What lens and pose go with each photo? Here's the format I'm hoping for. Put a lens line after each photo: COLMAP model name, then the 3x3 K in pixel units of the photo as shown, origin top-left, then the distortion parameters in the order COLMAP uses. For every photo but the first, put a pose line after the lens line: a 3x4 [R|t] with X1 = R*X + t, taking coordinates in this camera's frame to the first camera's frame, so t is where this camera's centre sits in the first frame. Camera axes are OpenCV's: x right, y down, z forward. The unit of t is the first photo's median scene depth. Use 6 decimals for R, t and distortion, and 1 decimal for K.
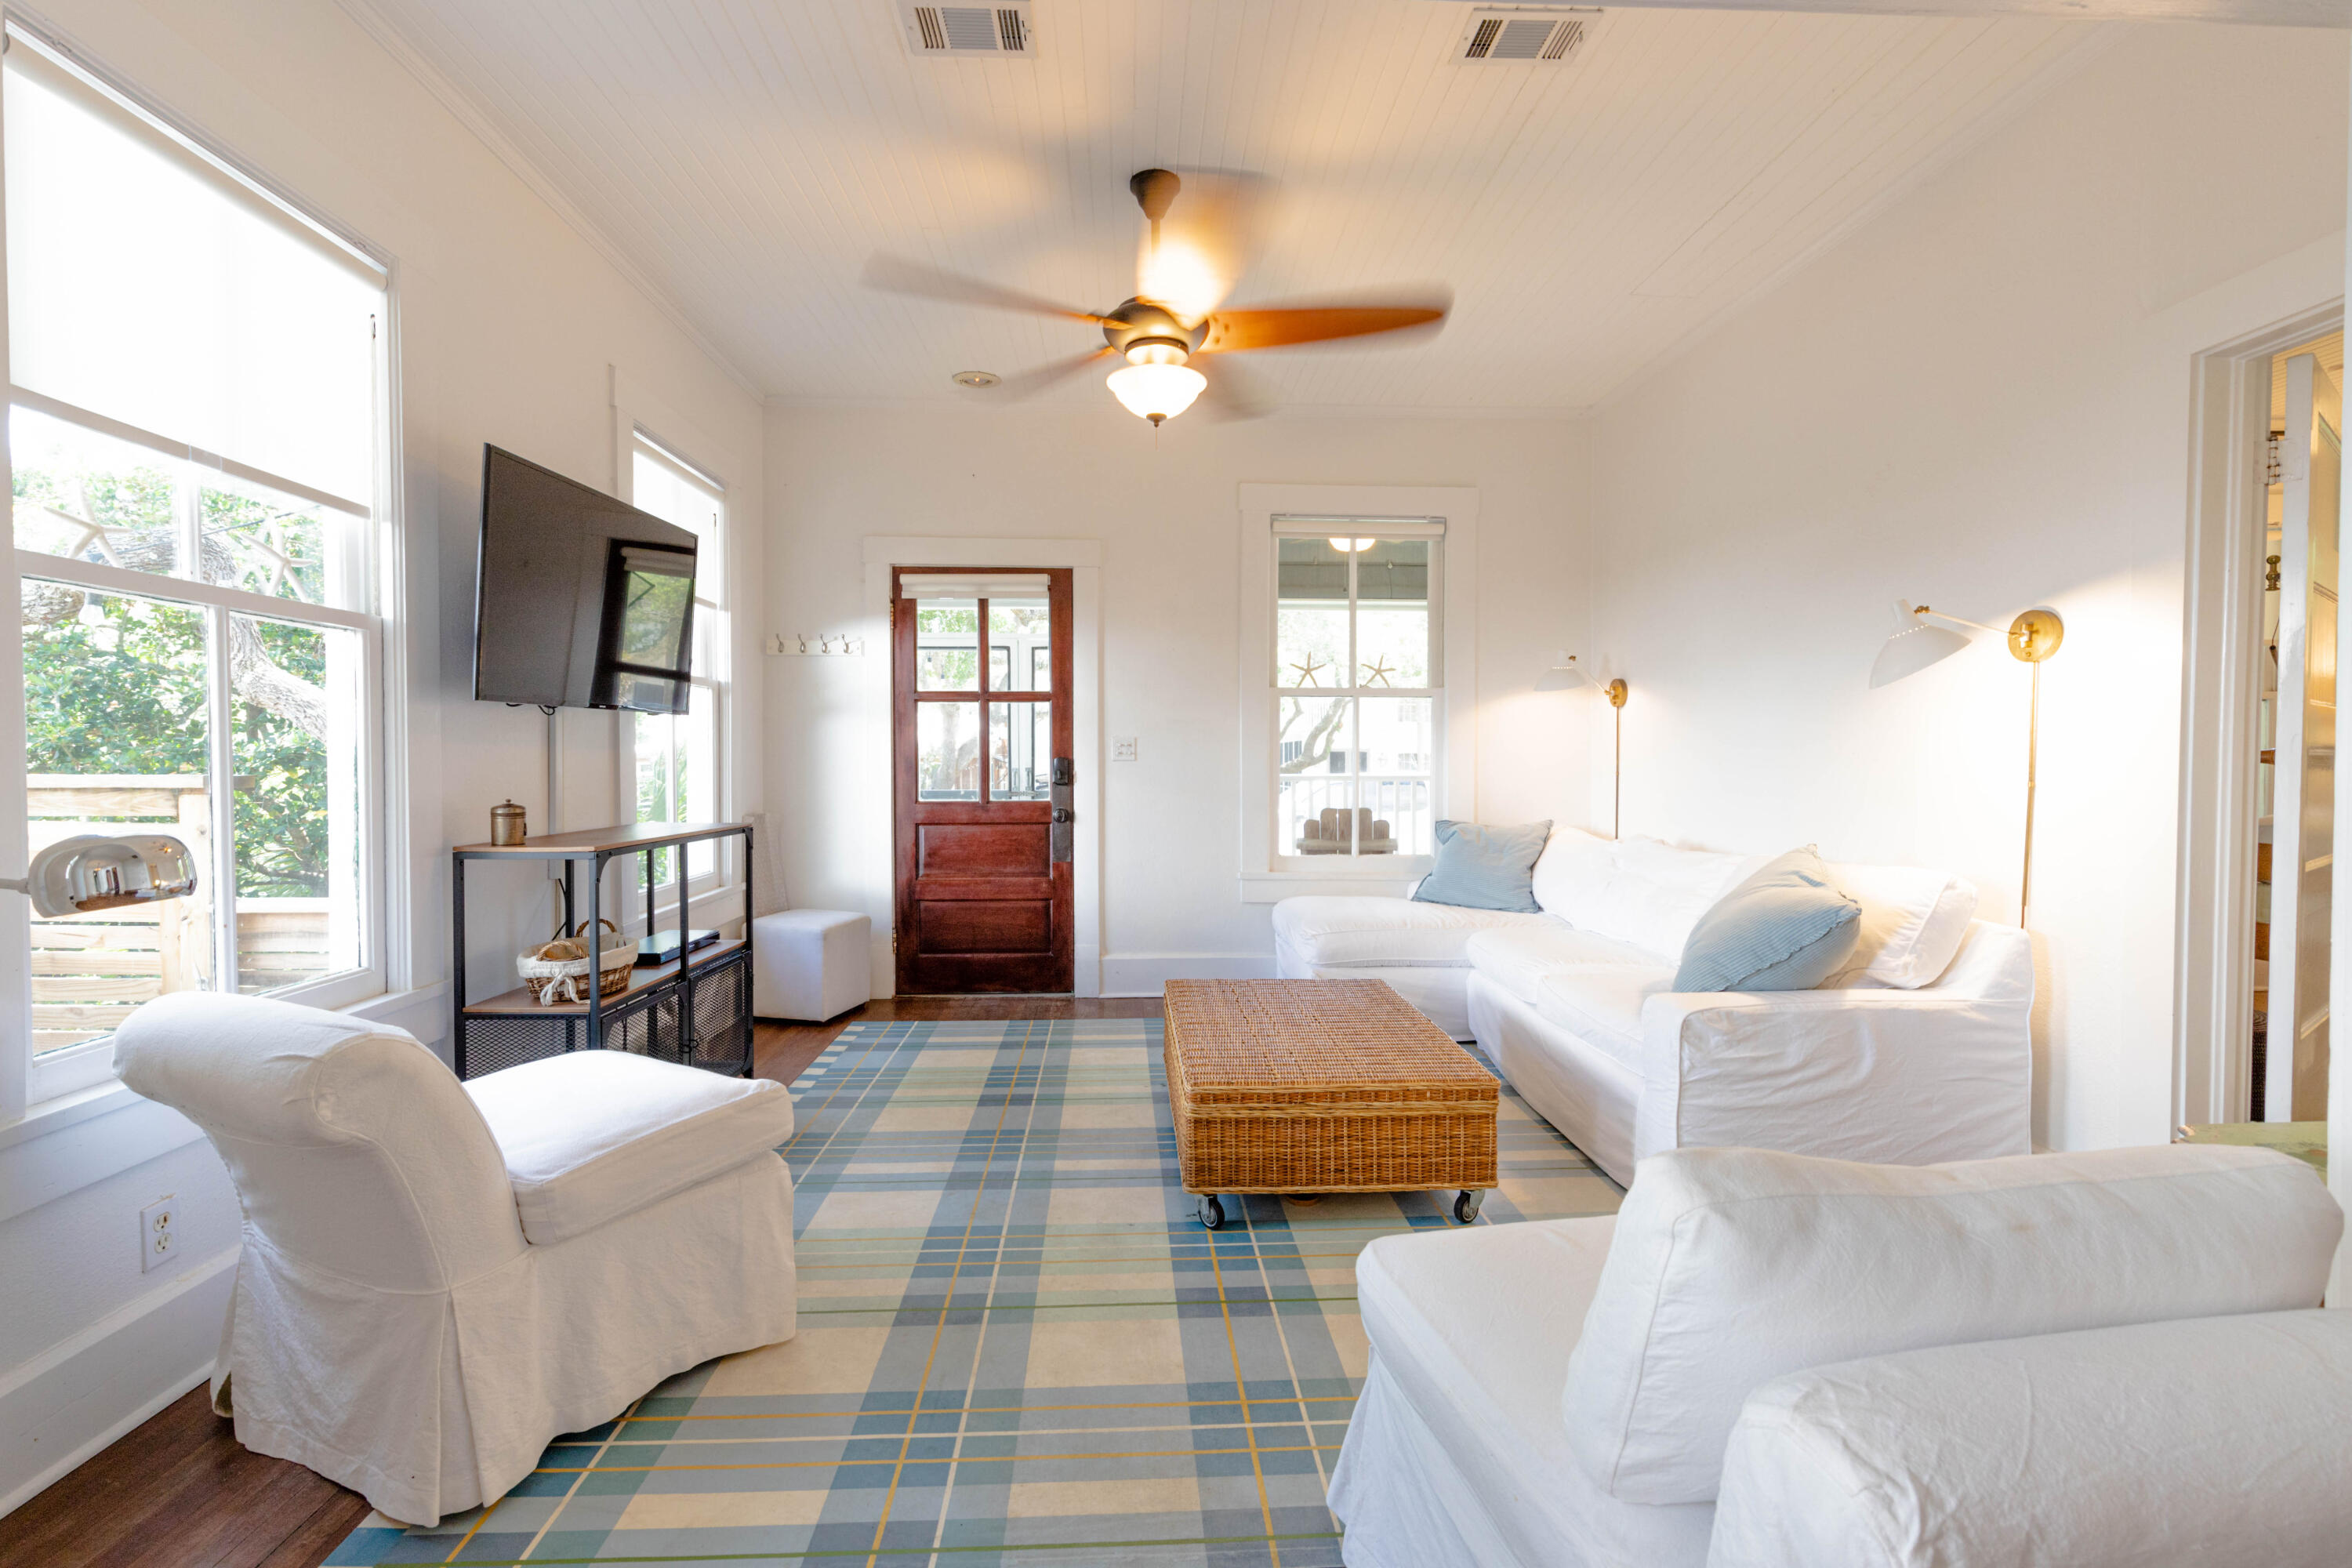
lens RADIAL K [[1075.5, 0, 1159.3], [0, 1075.5, 789.6], [0, 0, 1]] dist [0.003170, -0.000868]
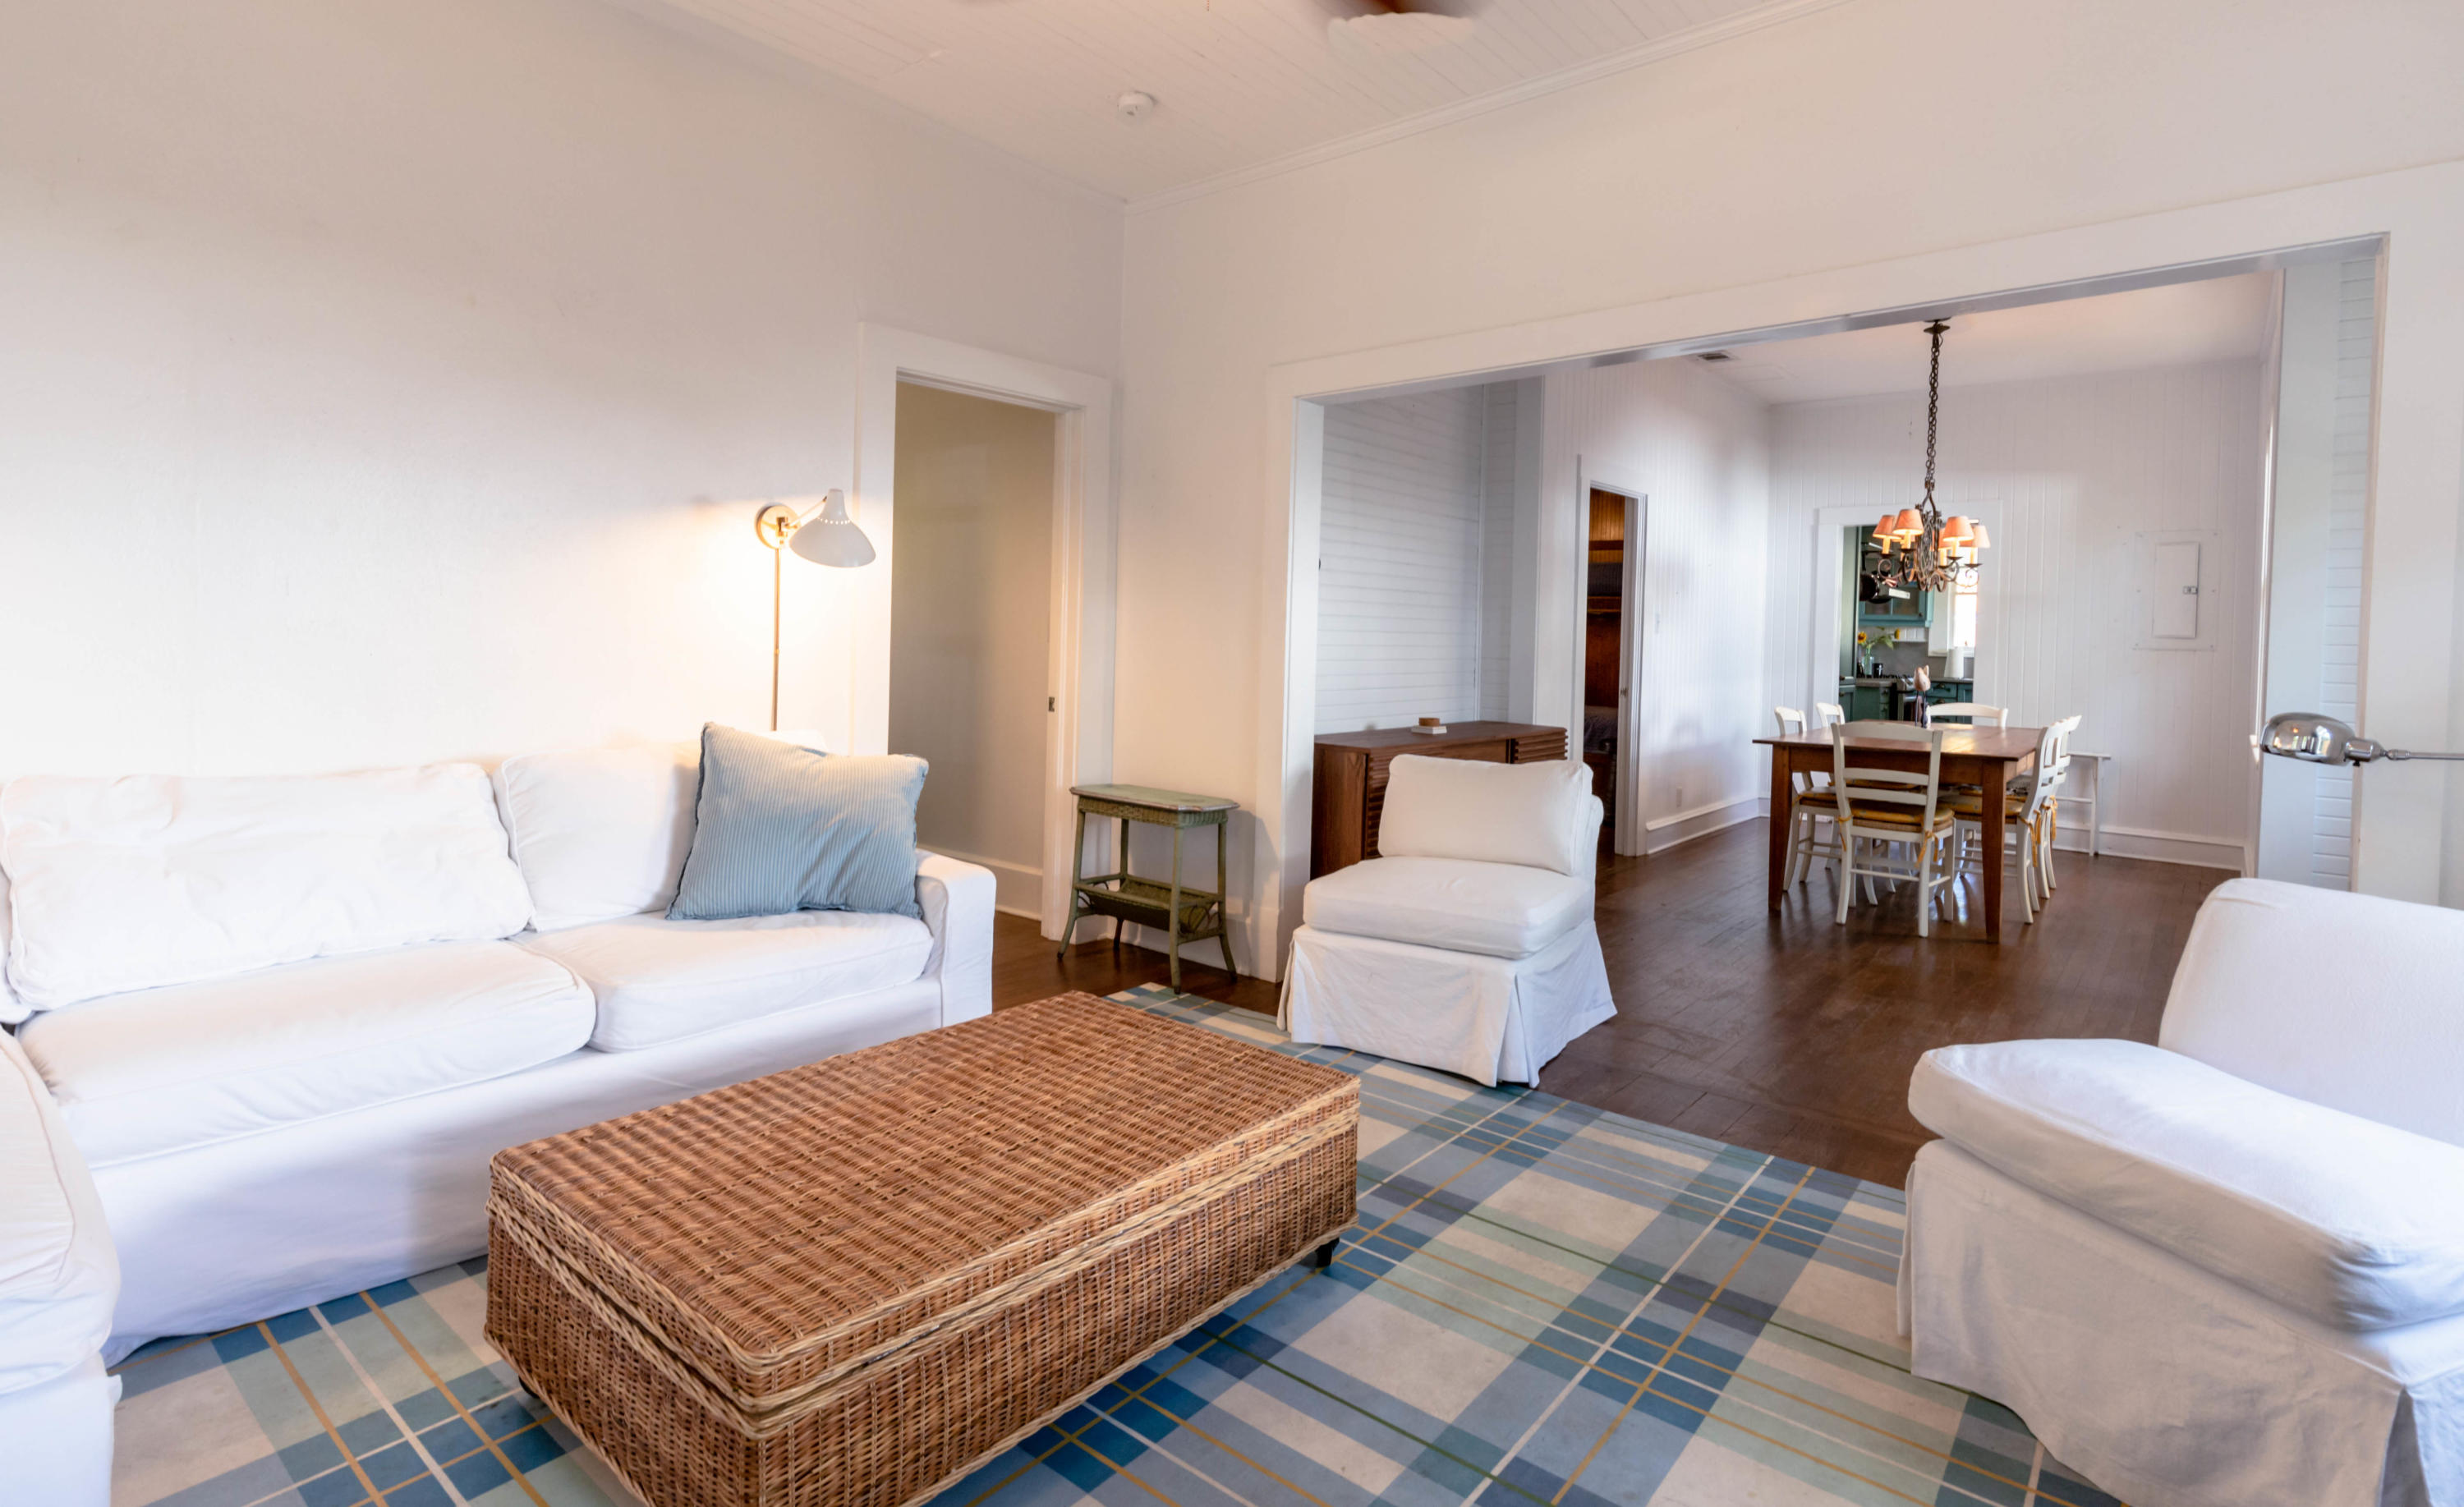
lens RADIAL K [[1187.1, 0, 1250.0], [0, 1187.1, 656.2], [0, 0, 1]] dist [0.003499, -0.000868]
pose [[-0.753696, -0.029549, 0.656558, -0.370238], [-0.007130, 0.999298, 0.036790, -0.042325], [-0.657184, 0.023047, -0.753377, 1.360762]]
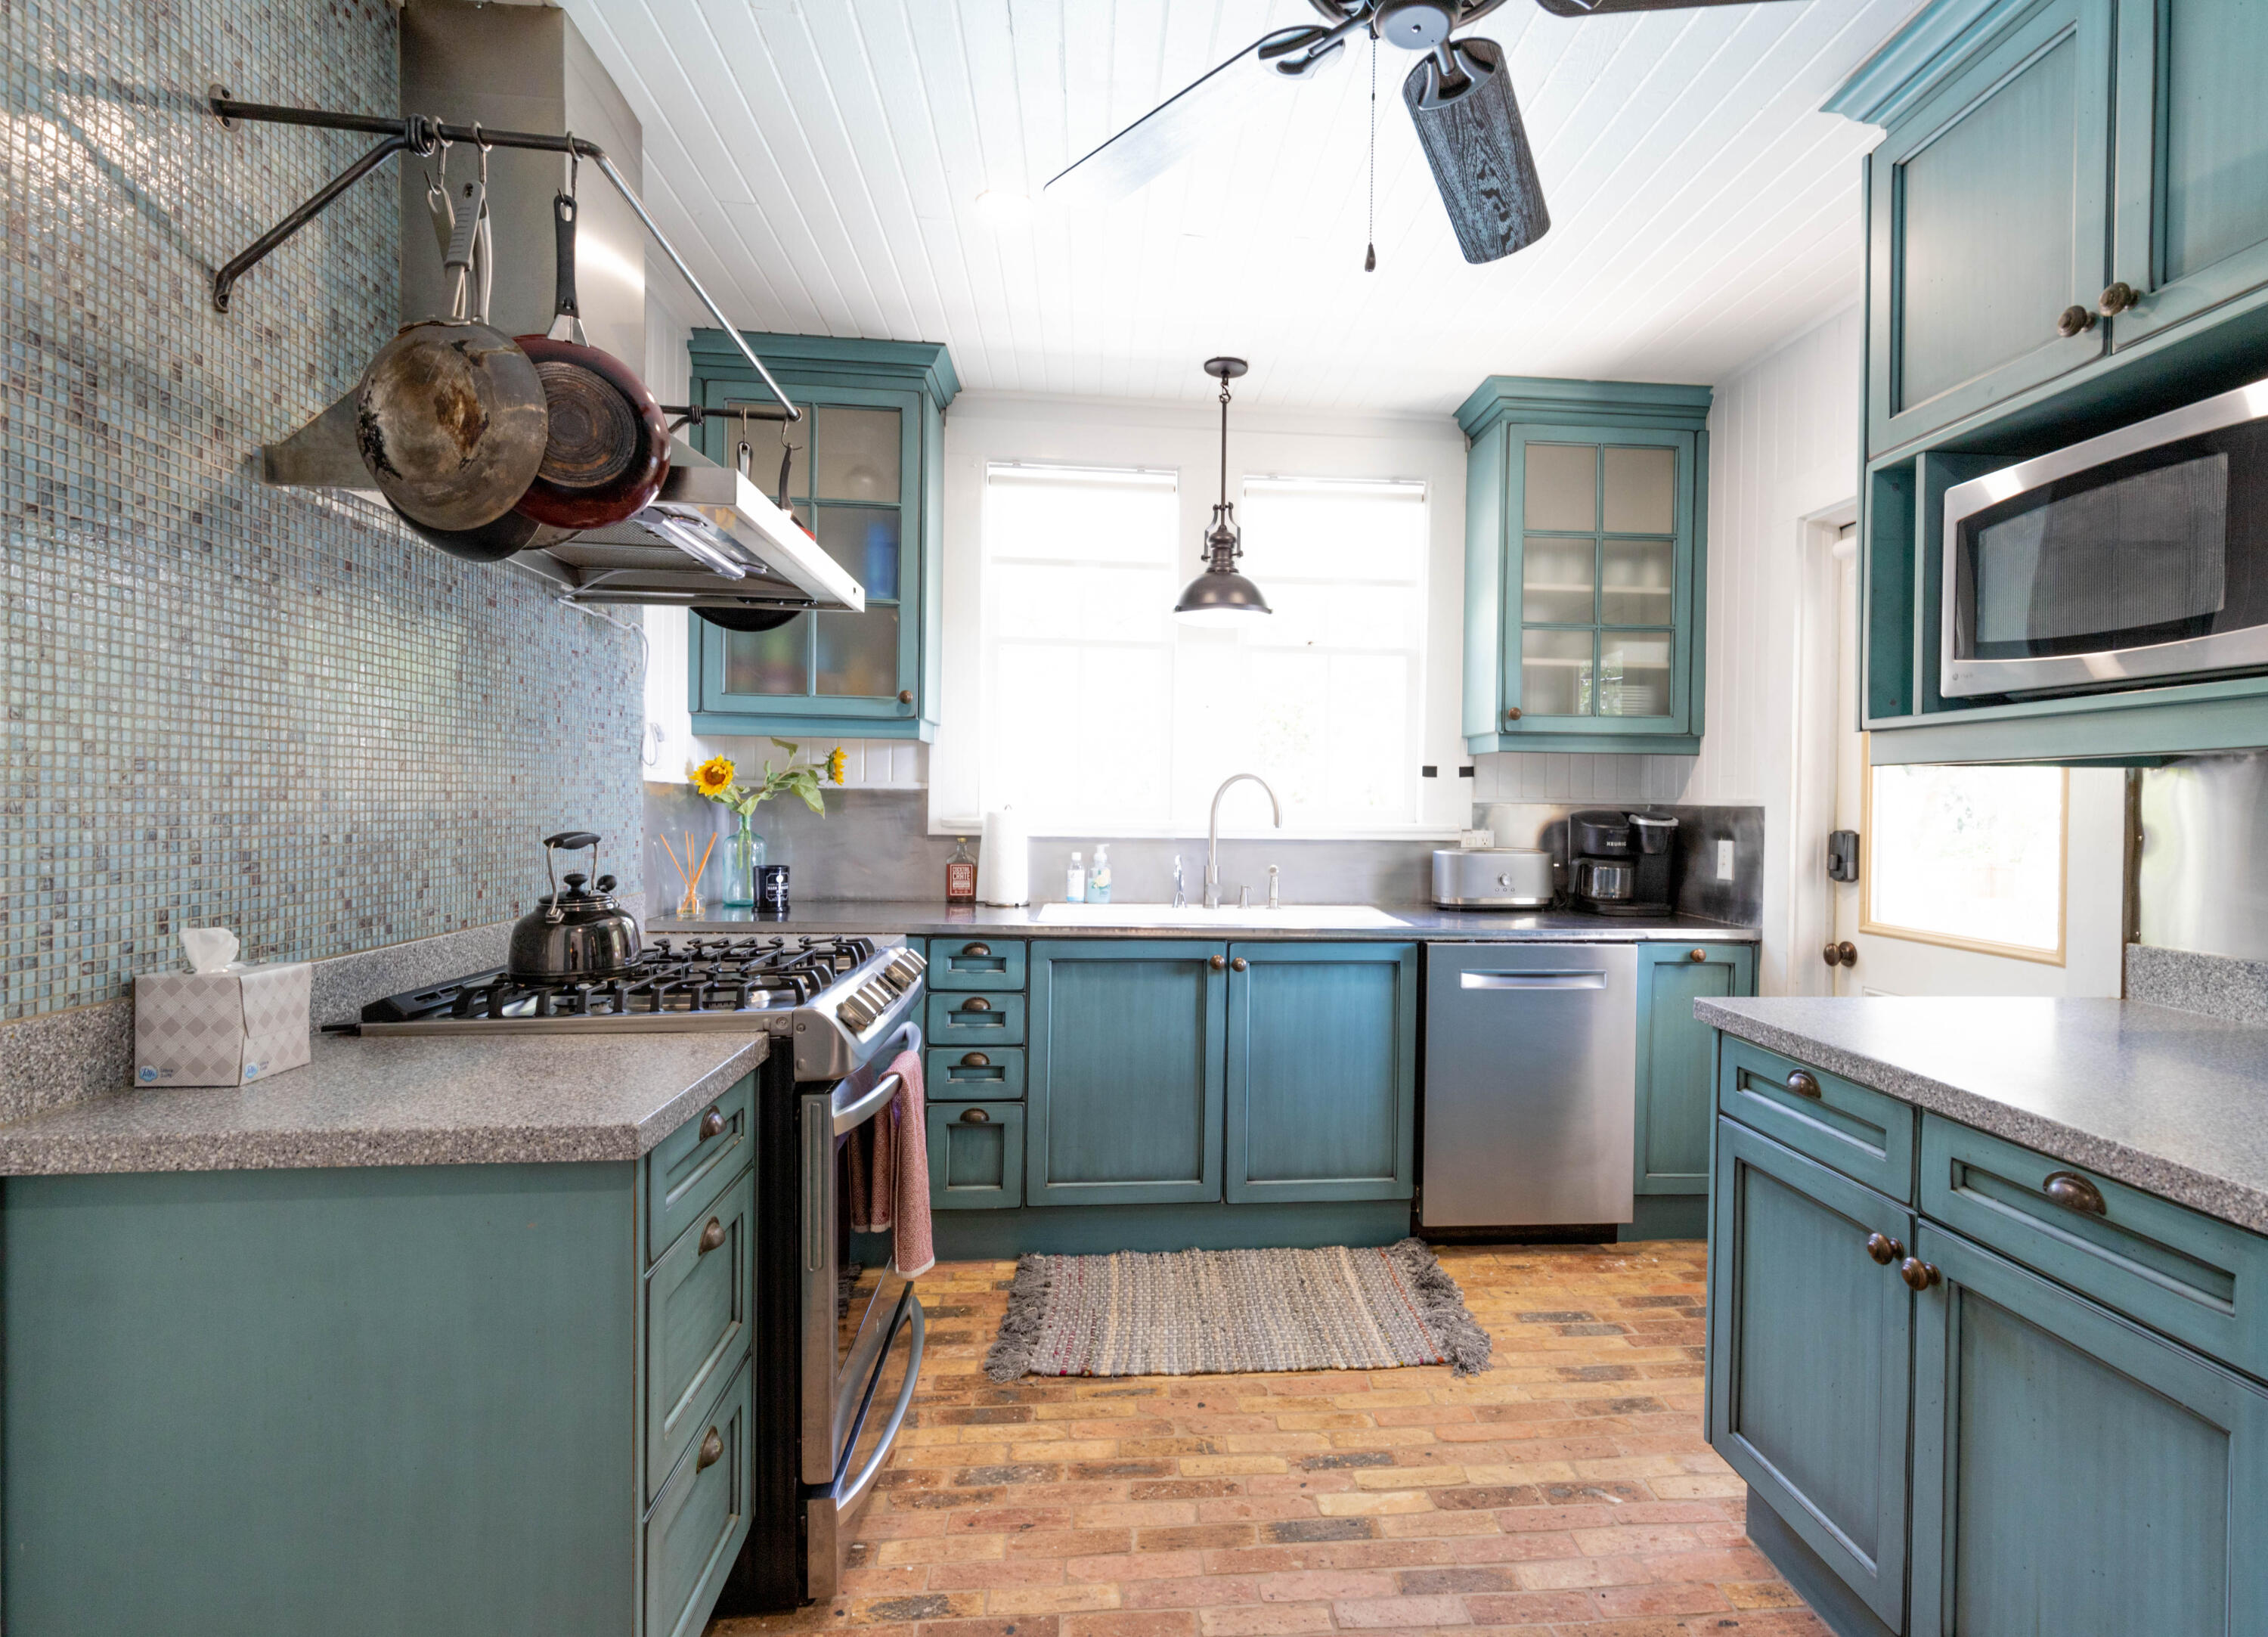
lens RADIAL K [[1101.3, 0, 1213.1], [0, 1101.3, 816.6], [0, 0, 1]] dist [0.003651, -0.000949]
pose [[-0.997322, -0.015416, -0.071496, 0.274507], [-0.018235, 0.999075, 0.038936, 0.013597], [0.070829, 0.040136, -0.996681, -1.752726]]
